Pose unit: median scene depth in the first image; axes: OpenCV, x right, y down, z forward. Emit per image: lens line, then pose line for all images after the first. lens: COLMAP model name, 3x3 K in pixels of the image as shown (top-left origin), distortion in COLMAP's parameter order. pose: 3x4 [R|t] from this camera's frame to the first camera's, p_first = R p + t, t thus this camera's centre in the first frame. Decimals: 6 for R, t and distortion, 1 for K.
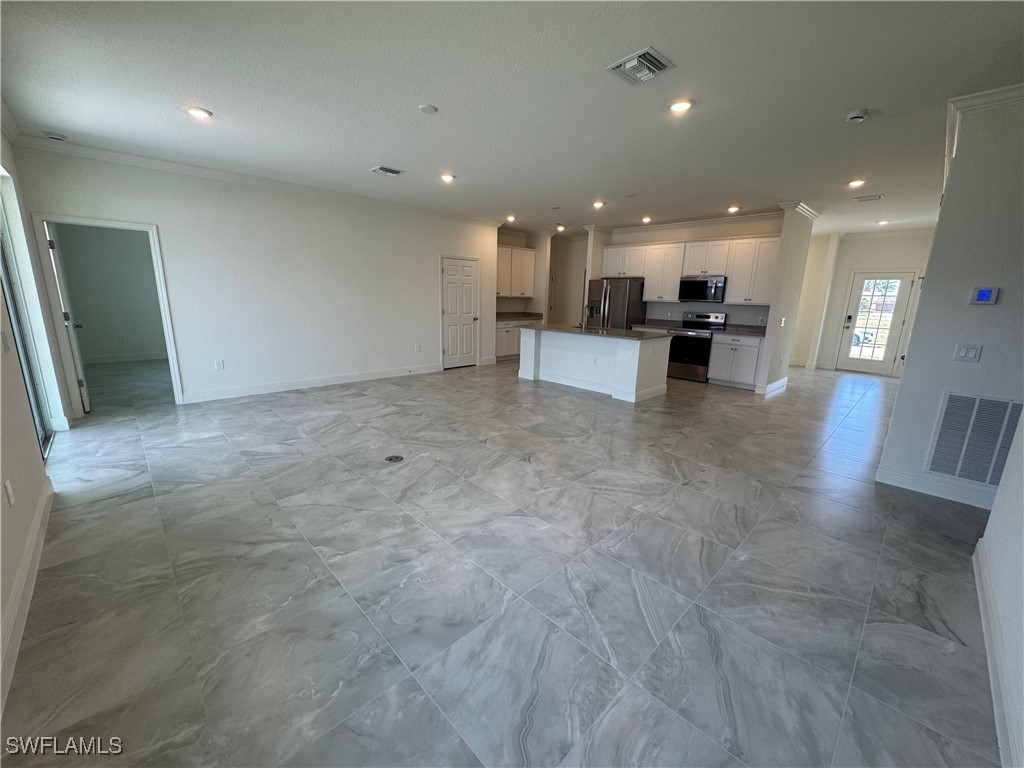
lens RADIAL K [[410.6, 0, 512.0], [0, 410.6, 384.0], [0, 0, 1]] dist [0.000398, 0.000048]
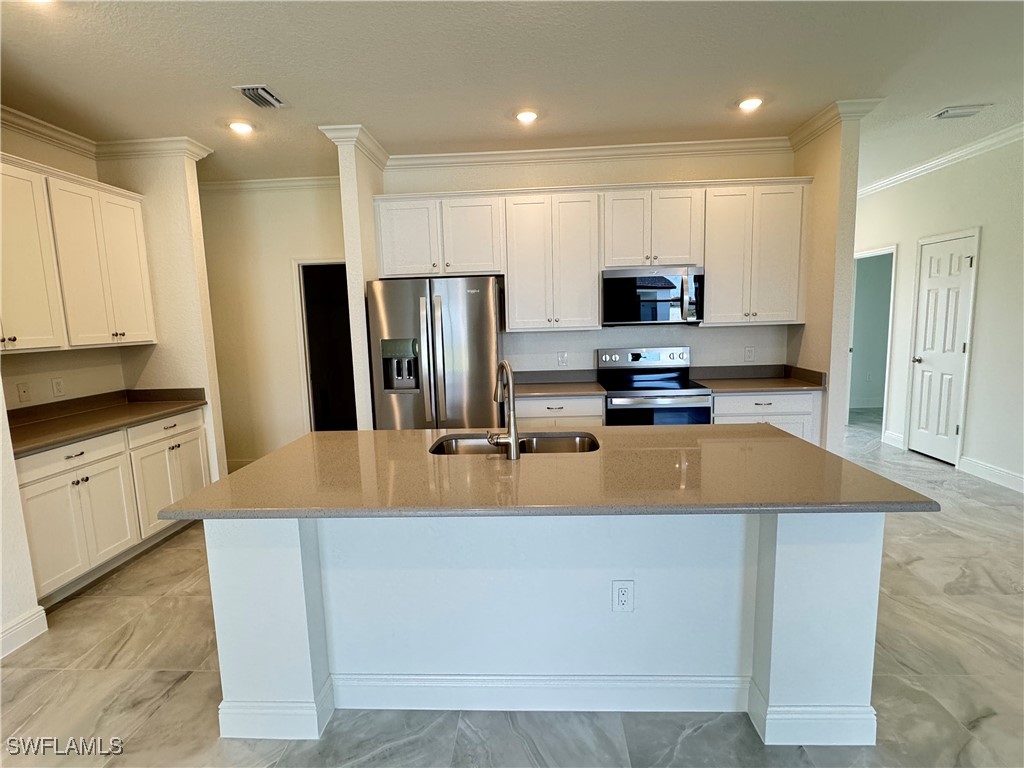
lens RADIAL K [[517.6, 0, 512.0], [0, 517.6, 384.0], [0, 0, 1]] dist [-0.000521, -0.000409]
pose [[0.732870, -0.132789, 0.667285, -0.024699], [0.194544, 0.980719, -0.018502, -0.148221], [-0.651962, 0.143375, 0.744573, 0.654915]]
